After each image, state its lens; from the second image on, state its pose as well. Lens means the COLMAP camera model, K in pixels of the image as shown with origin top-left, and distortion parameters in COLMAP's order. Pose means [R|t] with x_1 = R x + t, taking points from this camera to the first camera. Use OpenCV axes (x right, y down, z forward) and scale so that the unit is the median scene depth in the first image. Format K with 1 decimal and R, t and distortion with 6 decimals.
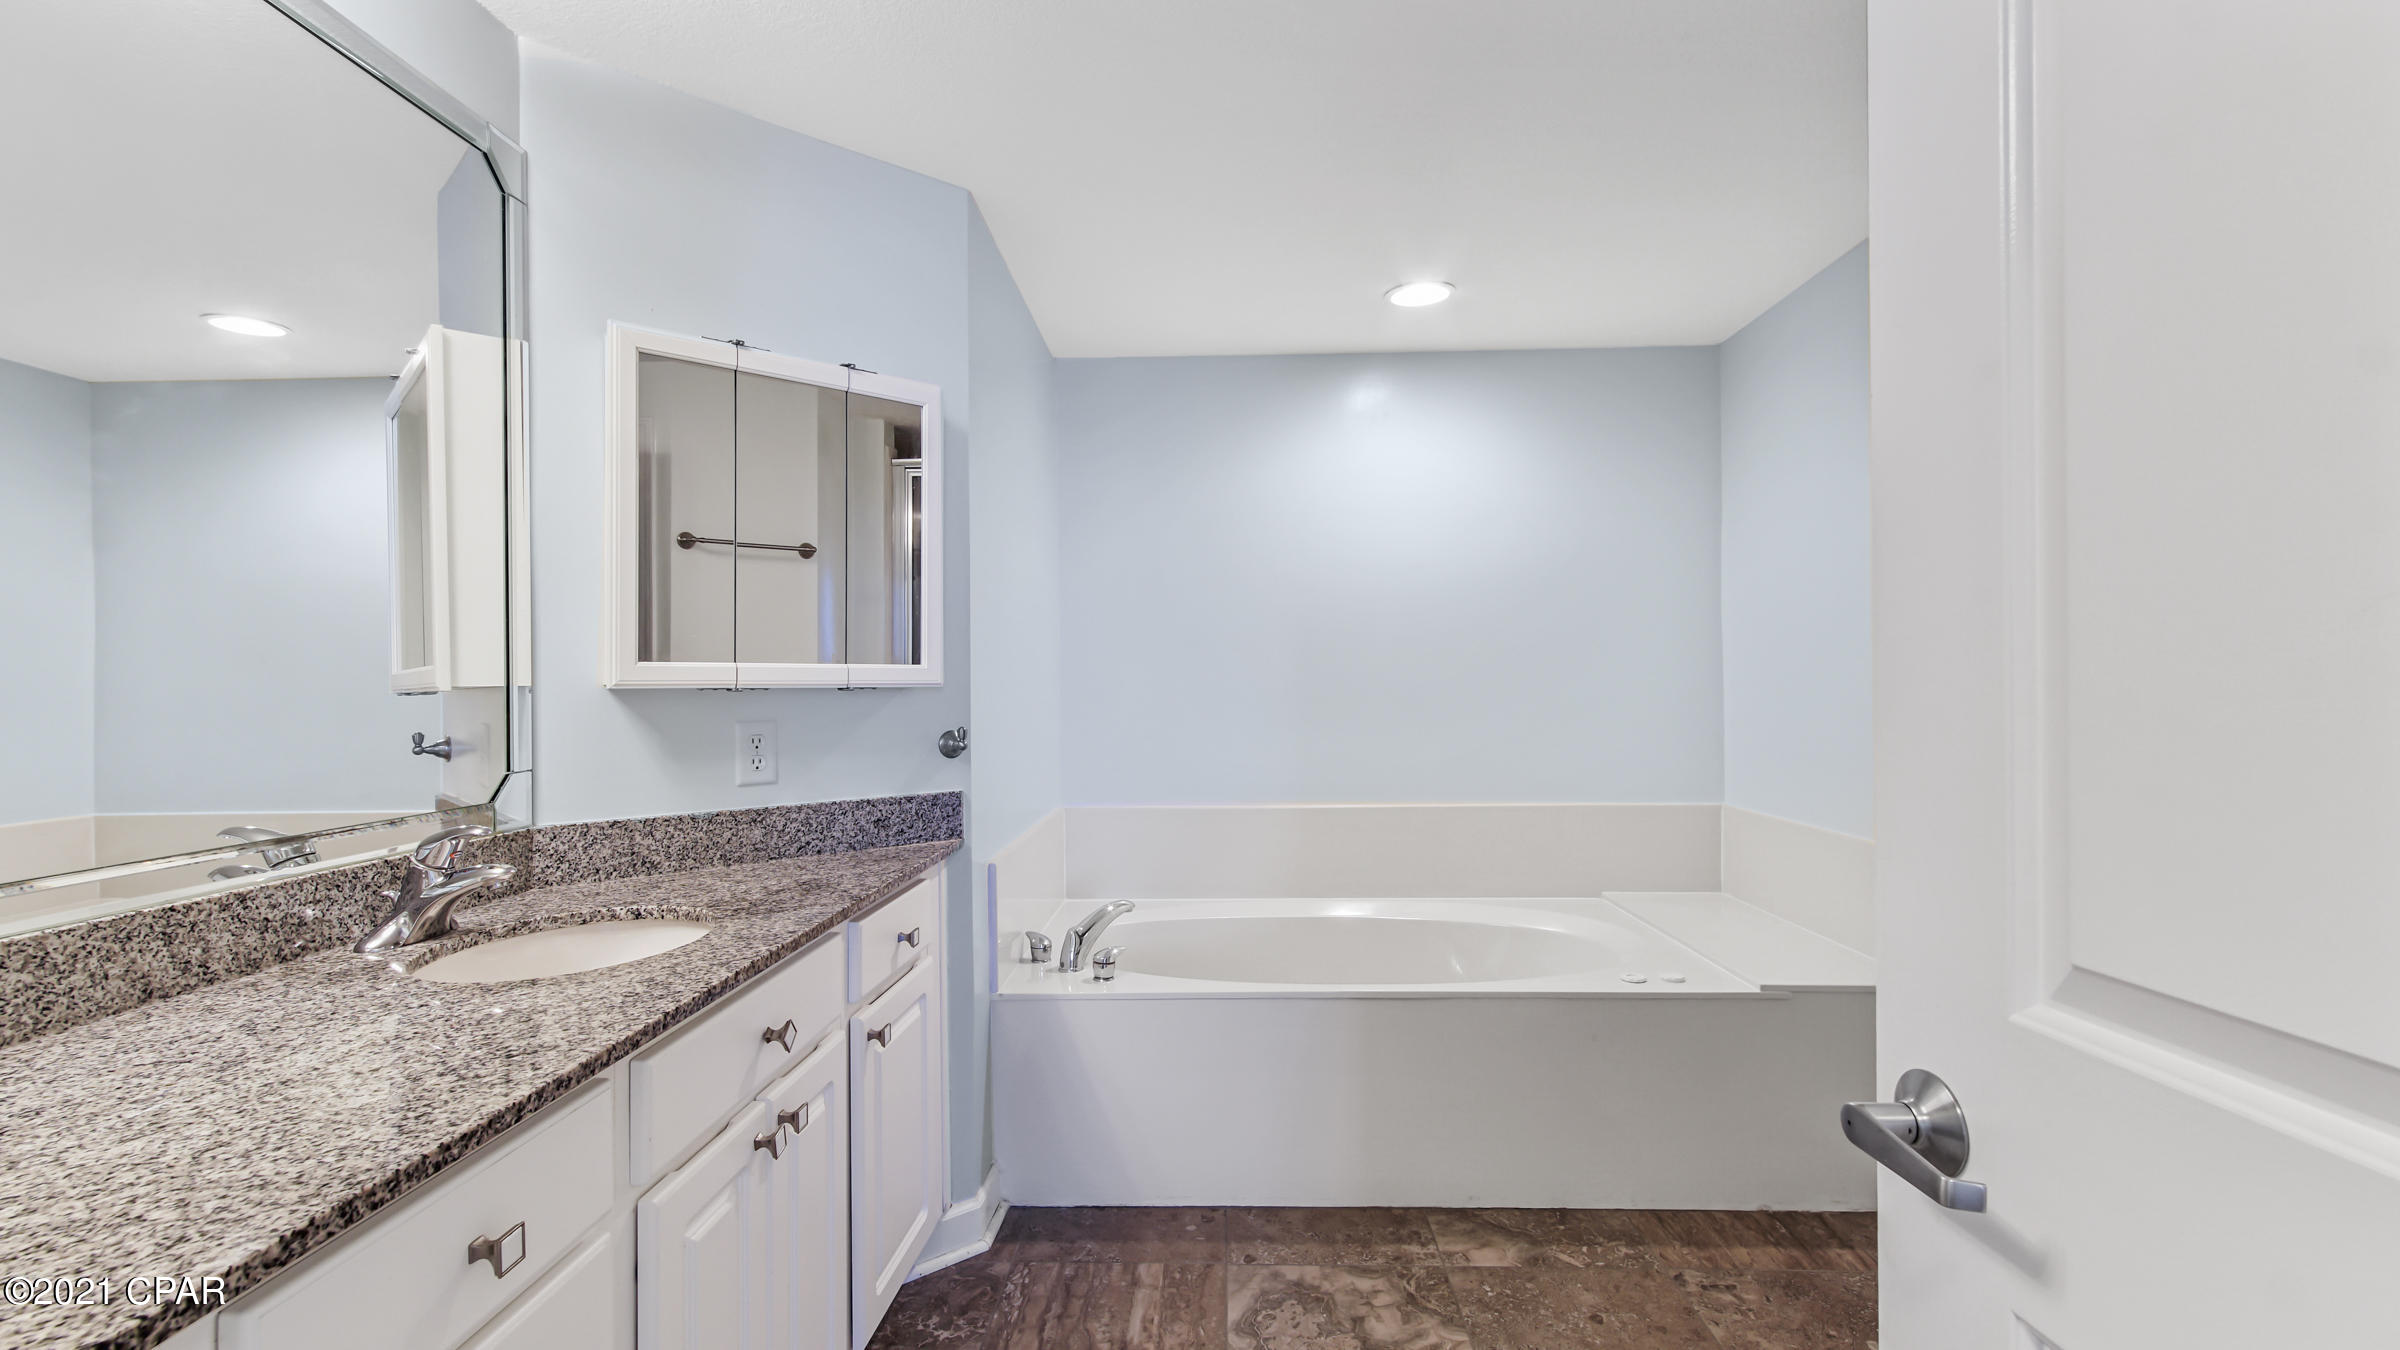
lens RADIAL K [[1065.6, 0, 1200.0], [0, 1065.6, 675.0], [0, 0, 1]] dist [-0.001089, 0.000012]
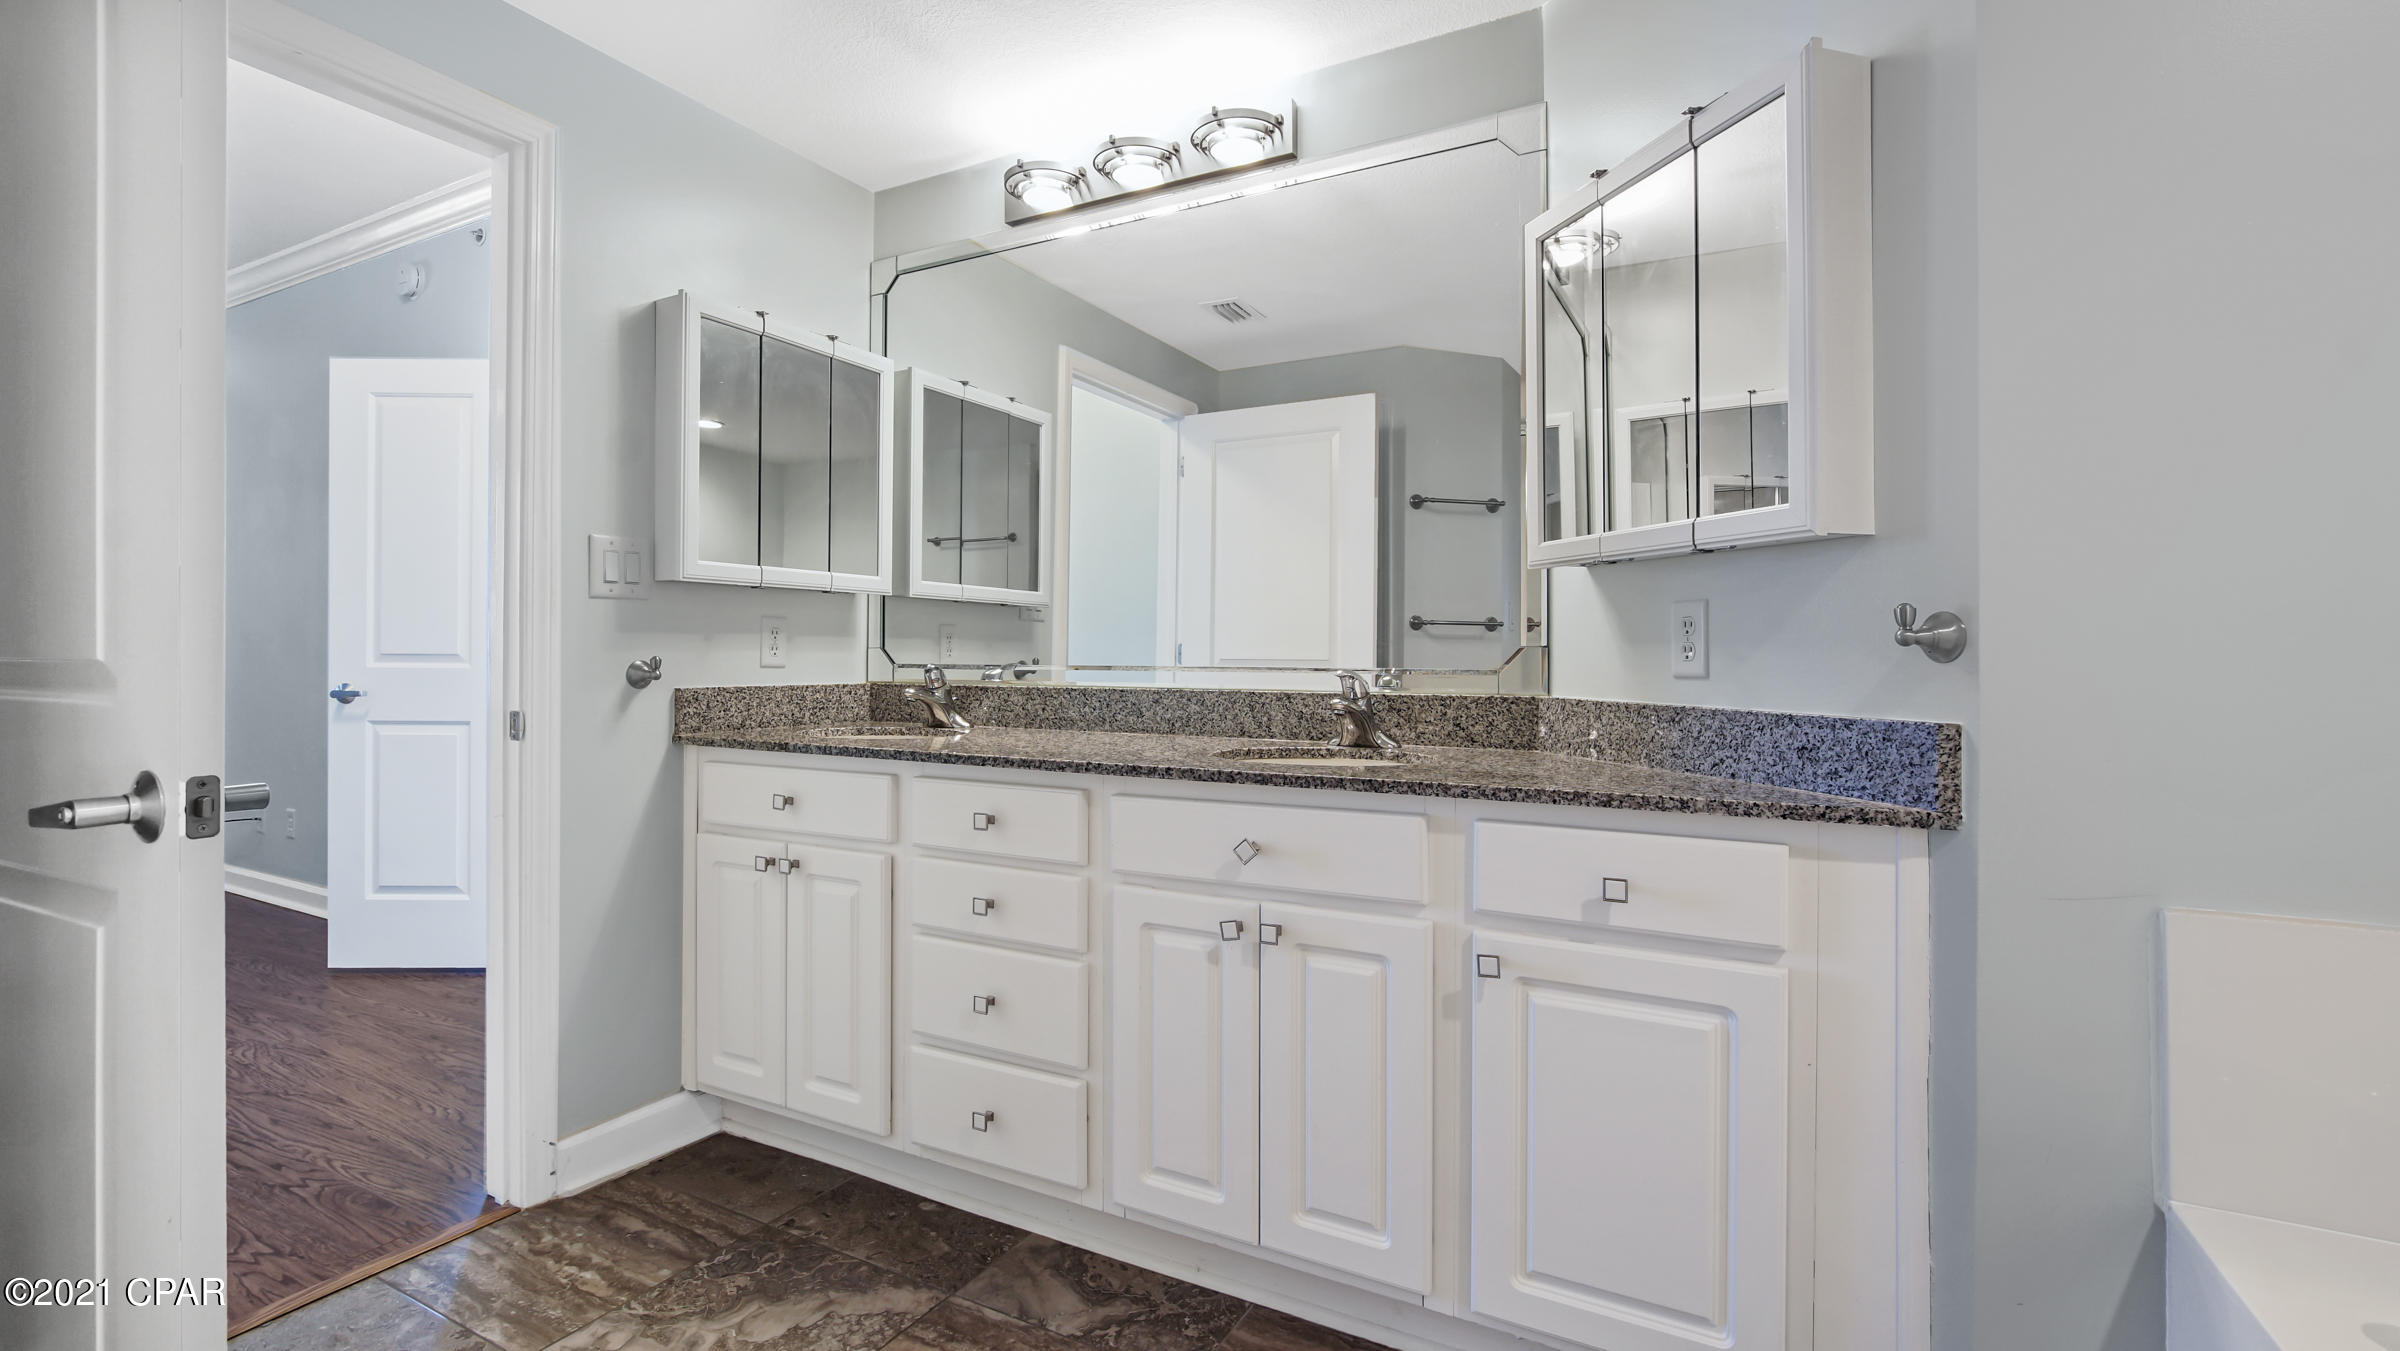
lens RADIAL K [[1065.6, 0, 1200.0], [0, 1065.6, 675.5], [0, 0, 1]] dist [-0.001089, 0.000012]
pose [[-0.450223, 0.023542, -0.892606, 0.476149], [0.004599, 0.999700, 0.024047, 0.078435], [0.892904, 0.006722, -0.450197, 1.019495]]
